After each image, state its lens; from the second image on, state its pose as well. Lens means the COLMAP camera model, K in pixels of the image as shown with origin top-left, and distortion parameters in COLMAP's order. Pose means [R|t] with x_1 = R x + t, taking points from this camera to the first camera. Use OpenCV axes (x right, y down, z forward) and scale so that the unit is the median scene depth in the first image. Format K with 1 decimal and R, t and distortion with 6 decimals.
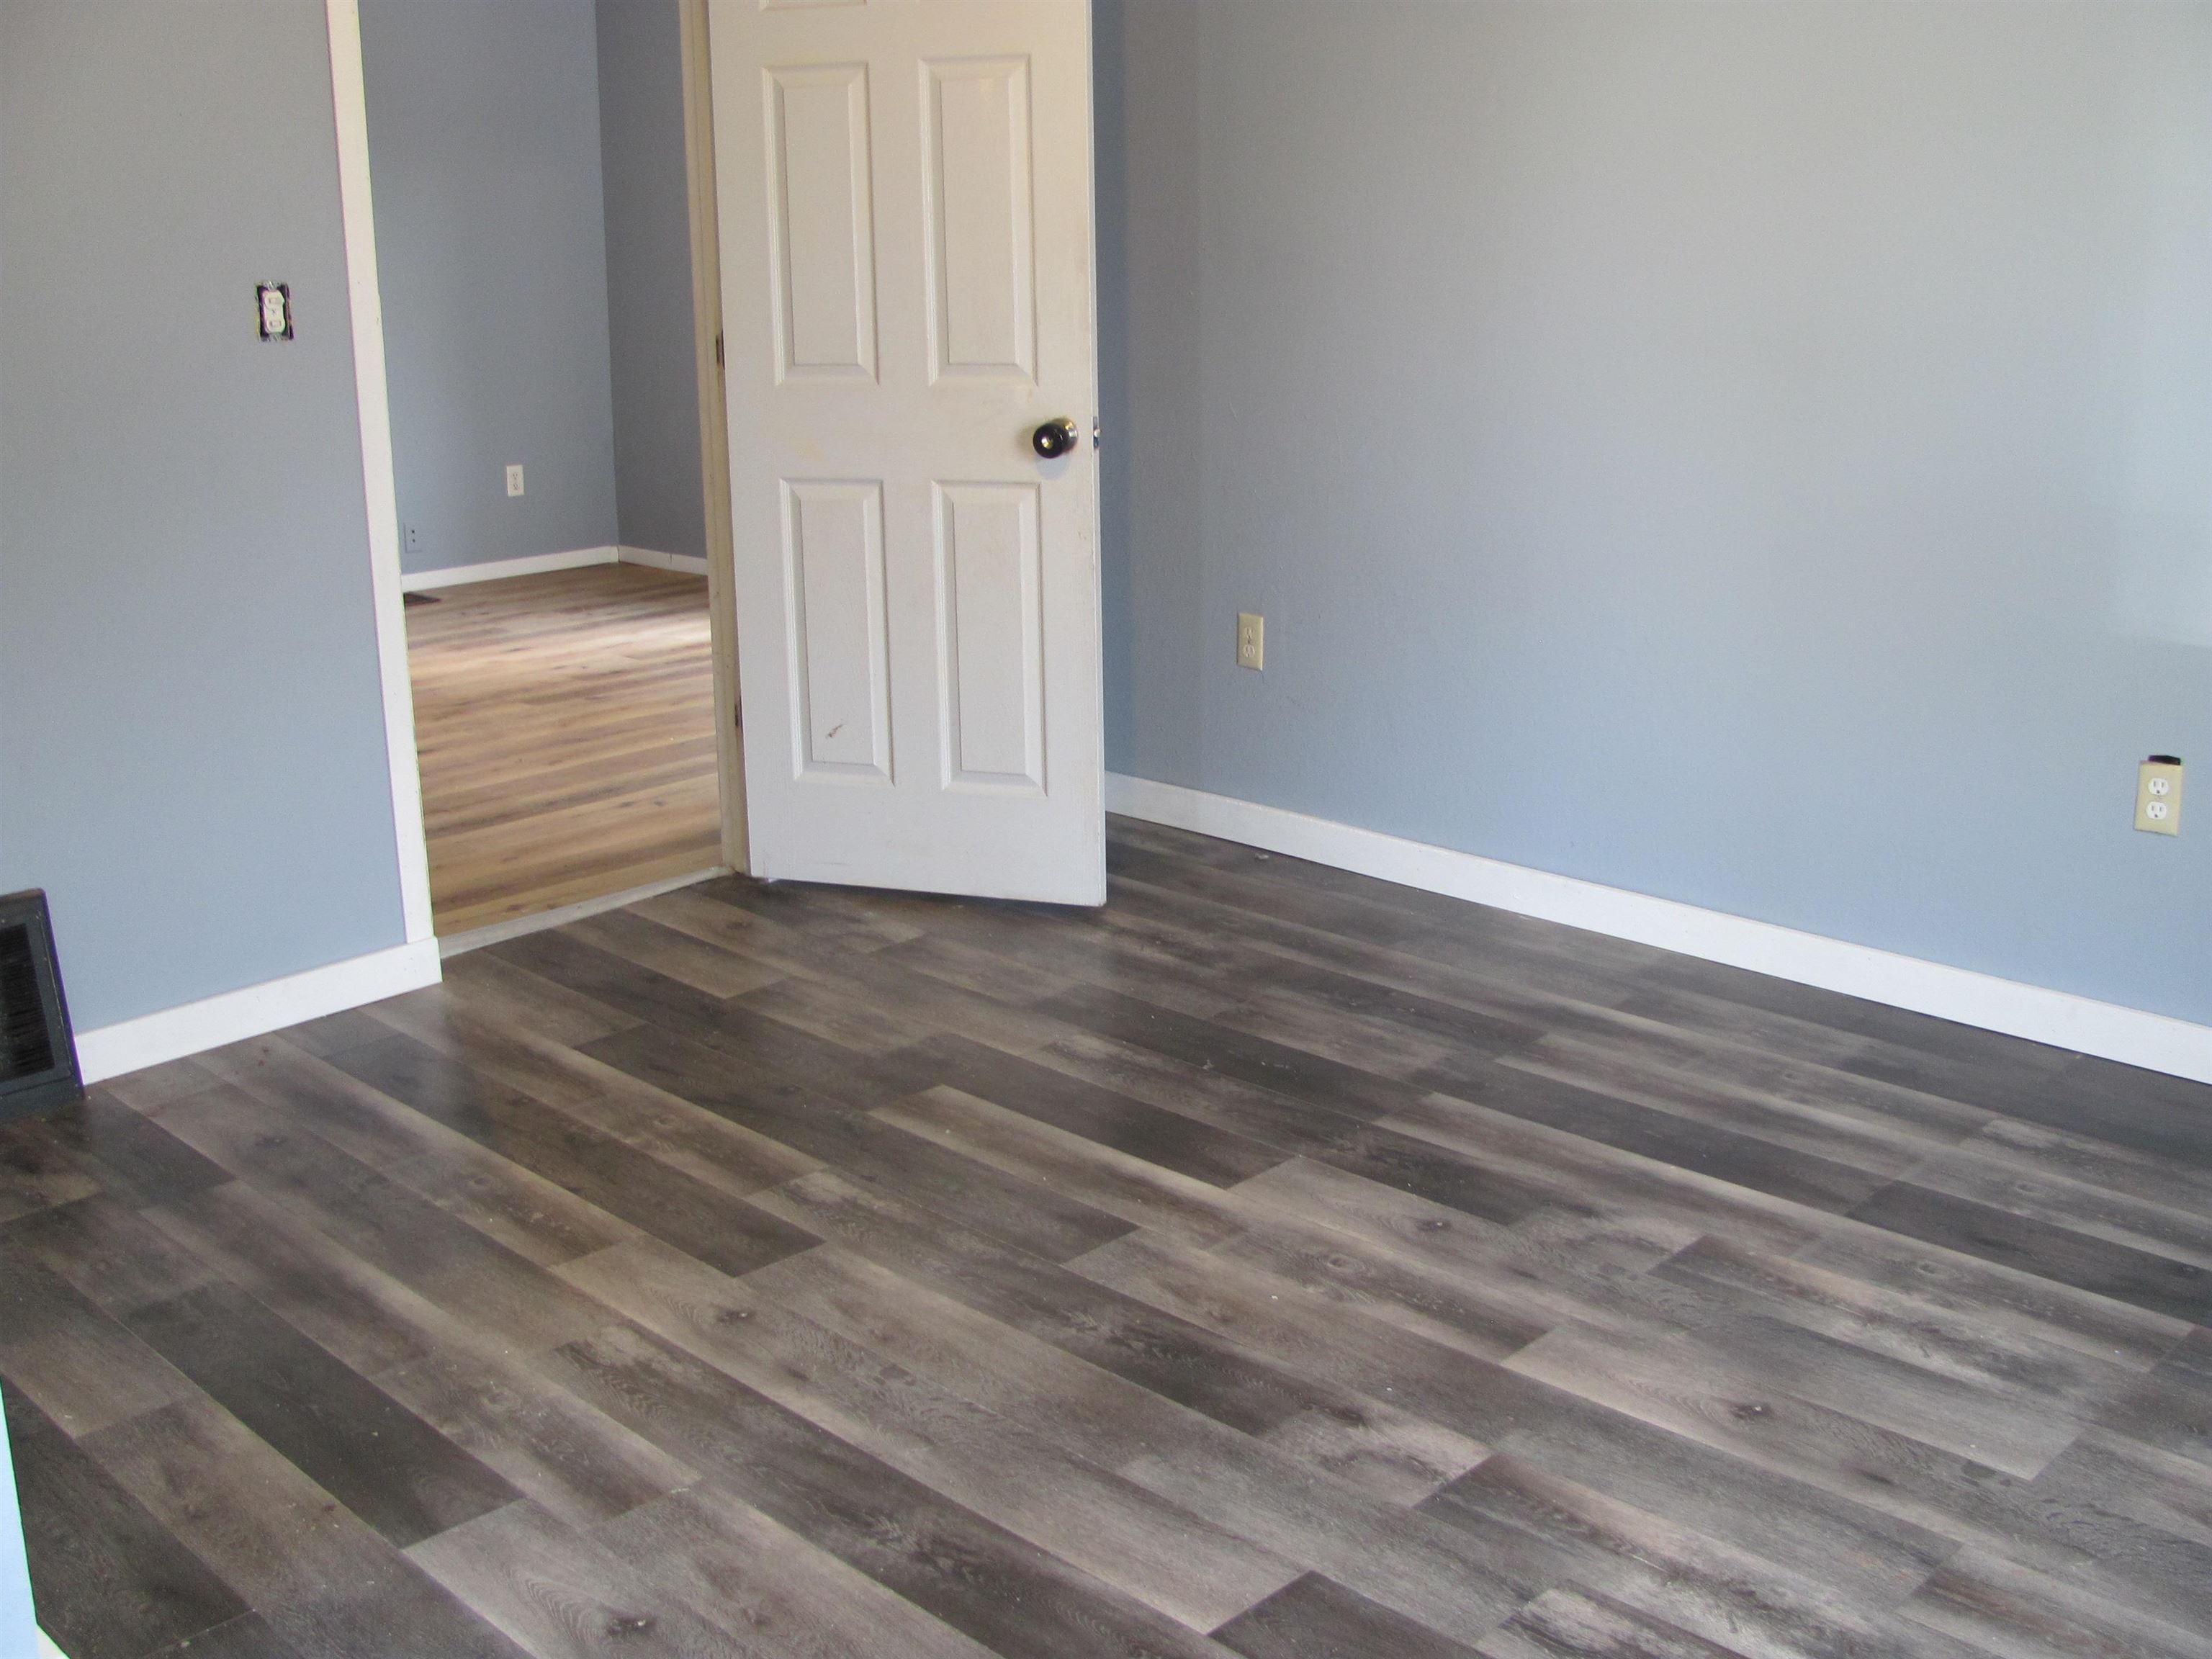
lens RADIAL K [[2328.1, 0, 1106.0], [0, 2328.1, 829.5], [0, 0, 1]] dist [-0.225103, 0.287953]
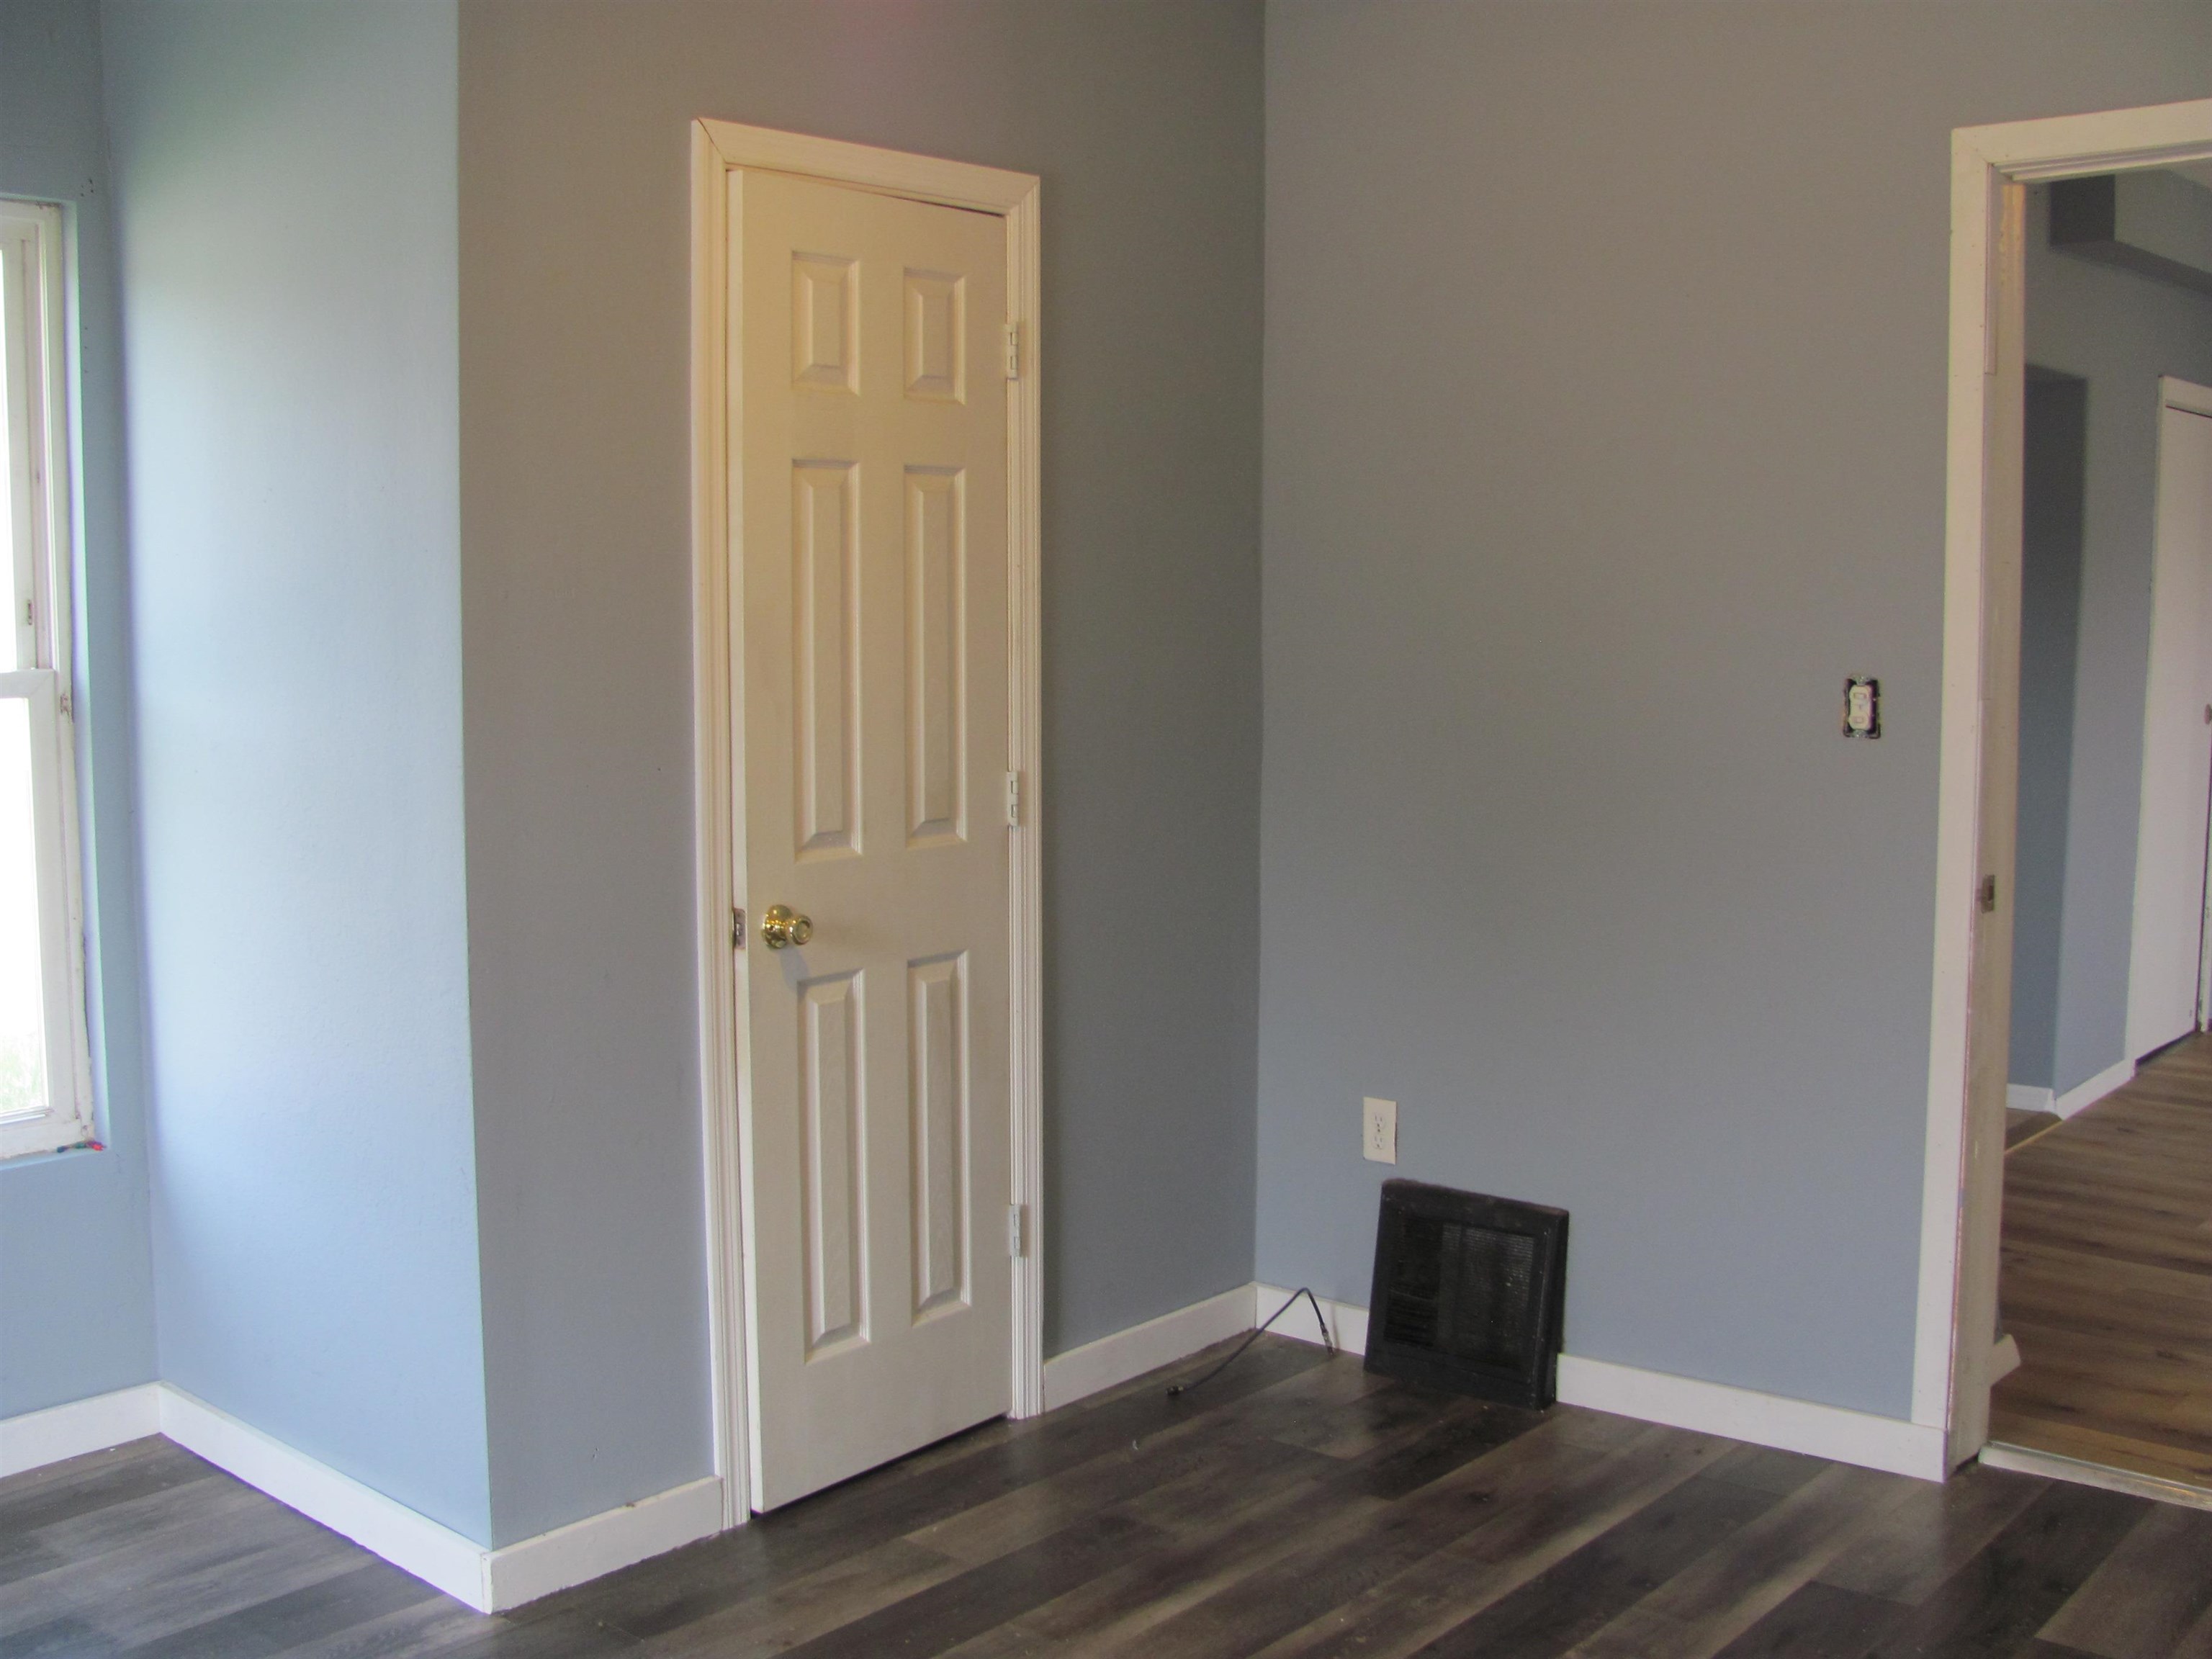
lens RADIAL K [[2328.1, 0, 1106.0], [0, 2328.1, 829.5], [0, 0, 1]] dist [-0.225103, 0.287953]
pose [[0.077991, 0.117602, -0.989994, 0.744174], [-0.258129, 0.961538, 0.093886, -0.253607], [0.962957, 0.248224, 0.105348, 0.817874]]
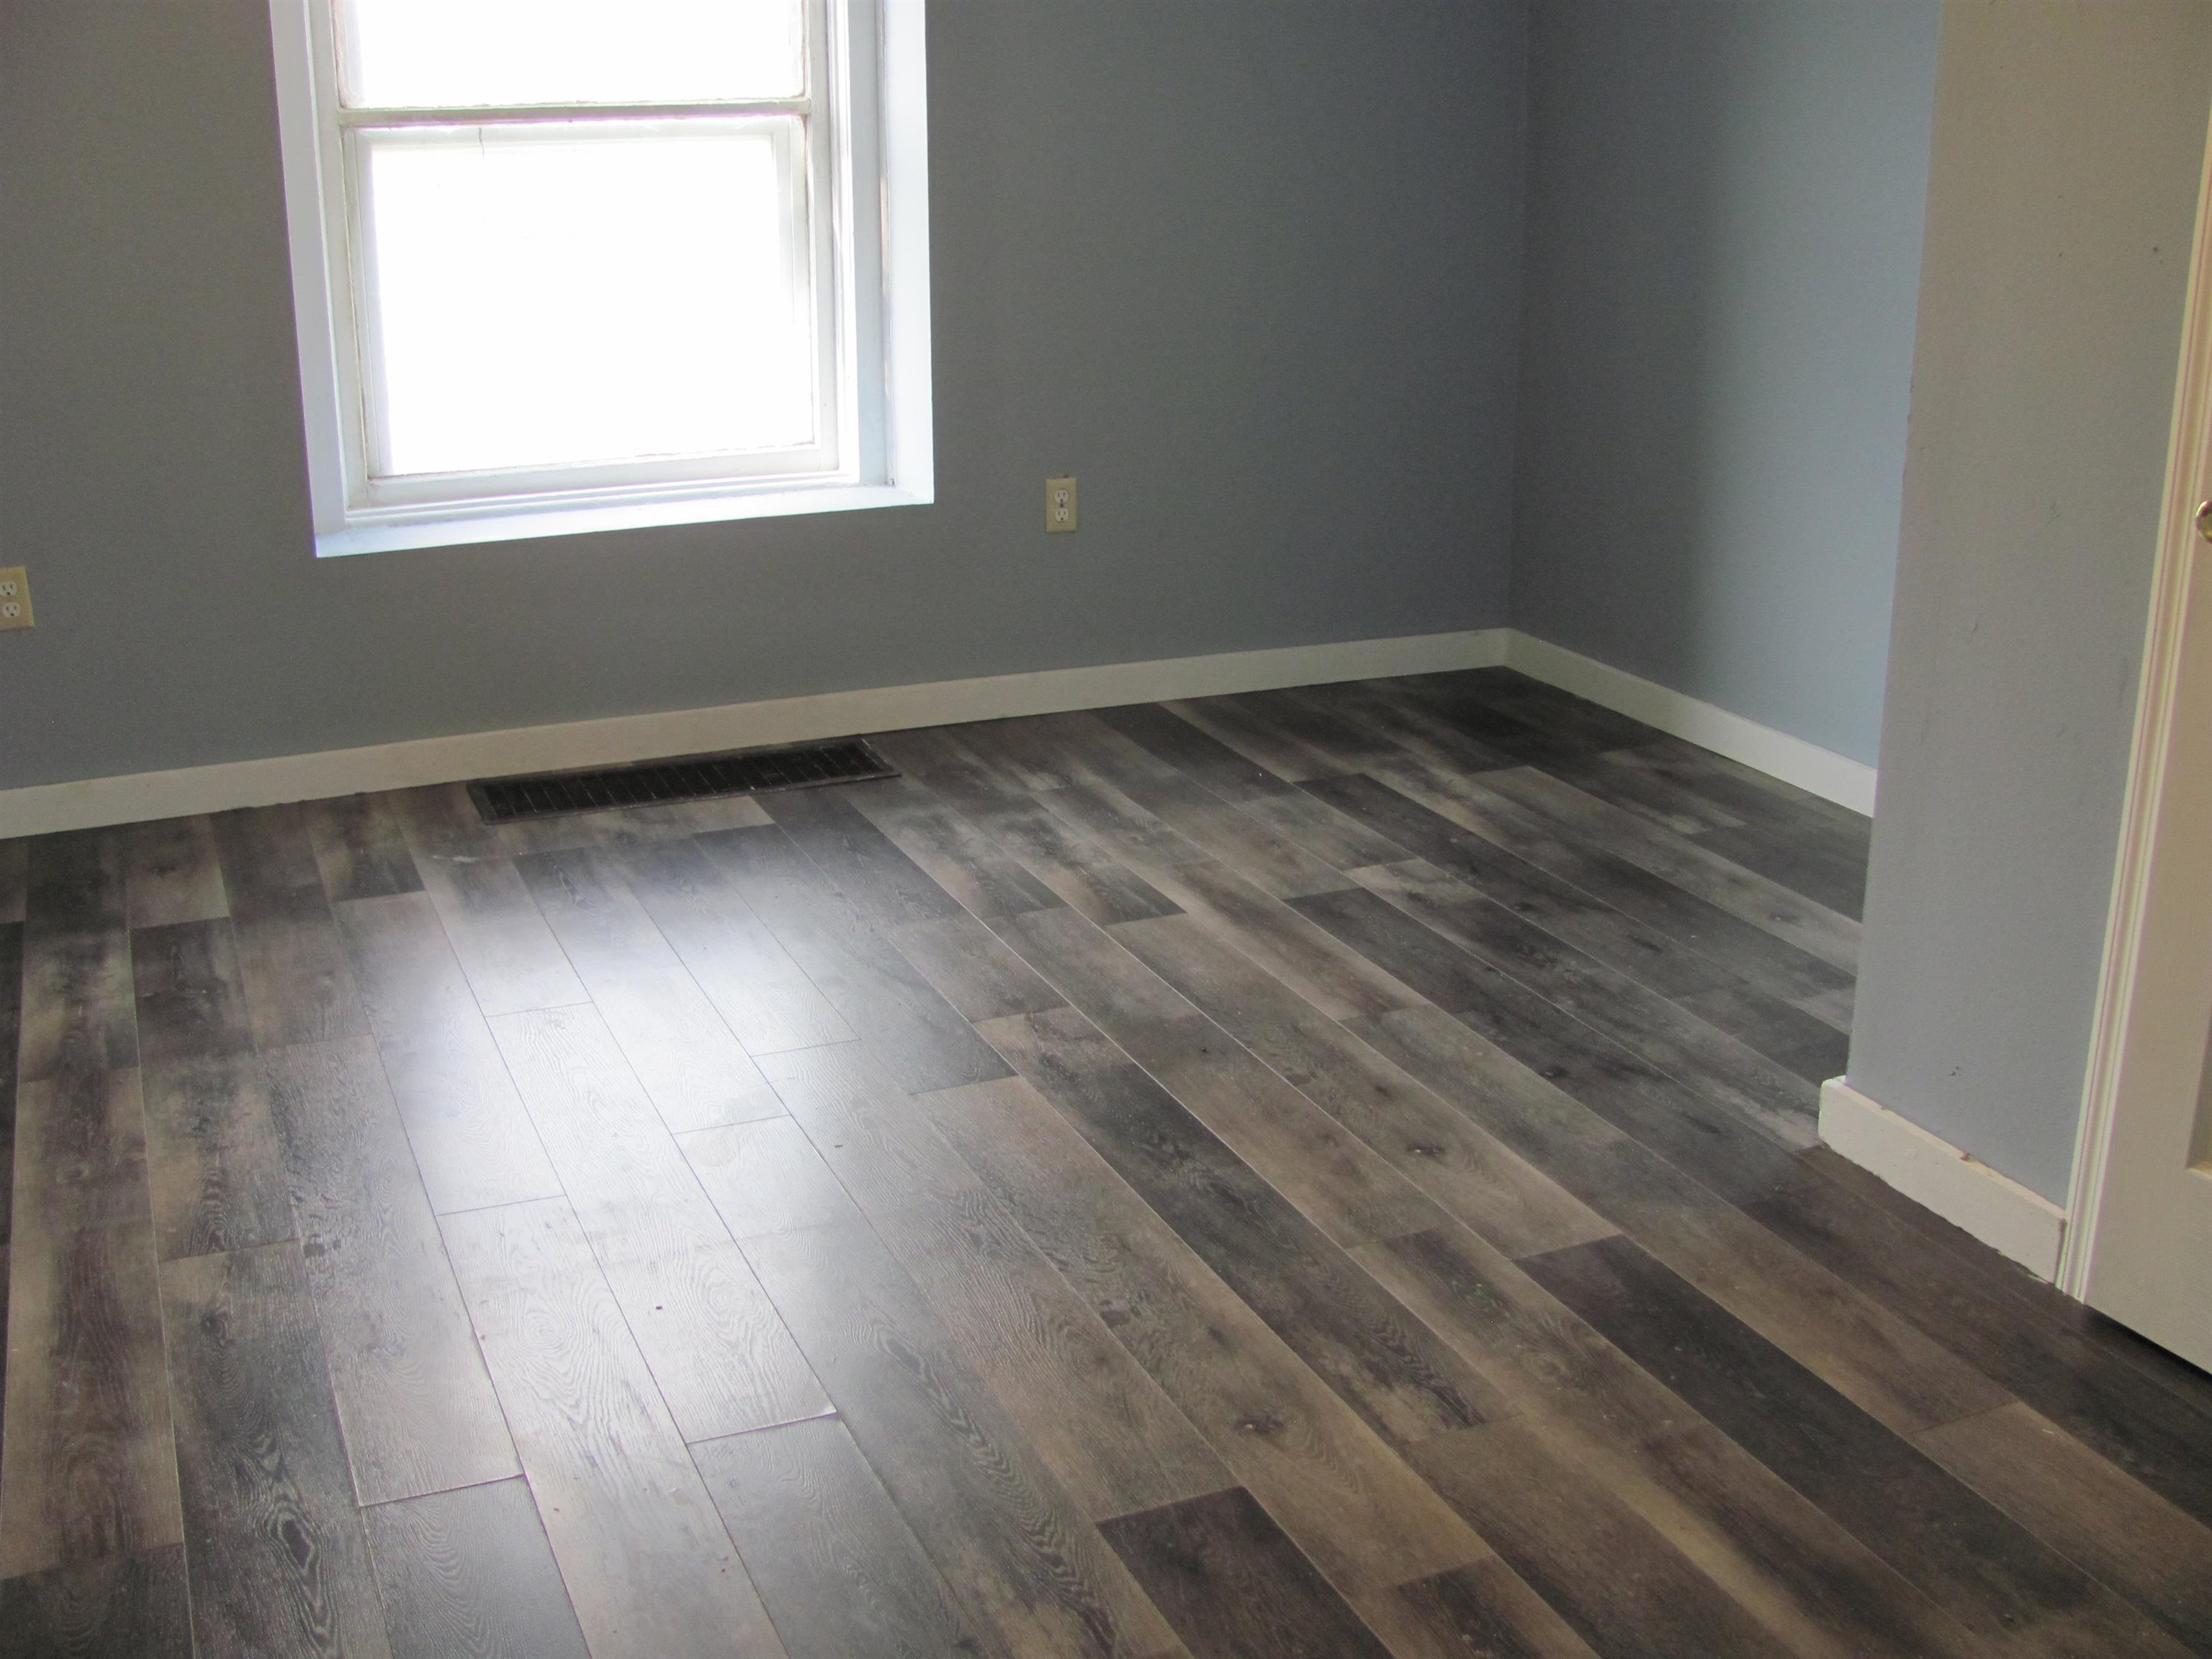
lens RADIAL K [[2328.1, 0, 1106.0], [0, 2328.1, 829.5], [0, 0, 1]] dist [-0.225103, 0.287953]
pose [[-0.932434, -0.096765, 0.348143, -0.385200], [0.108813, 0.843557, 0.525900, -0.405652], [-0.344567, 0.528250, -0.776032, 1.593746]]
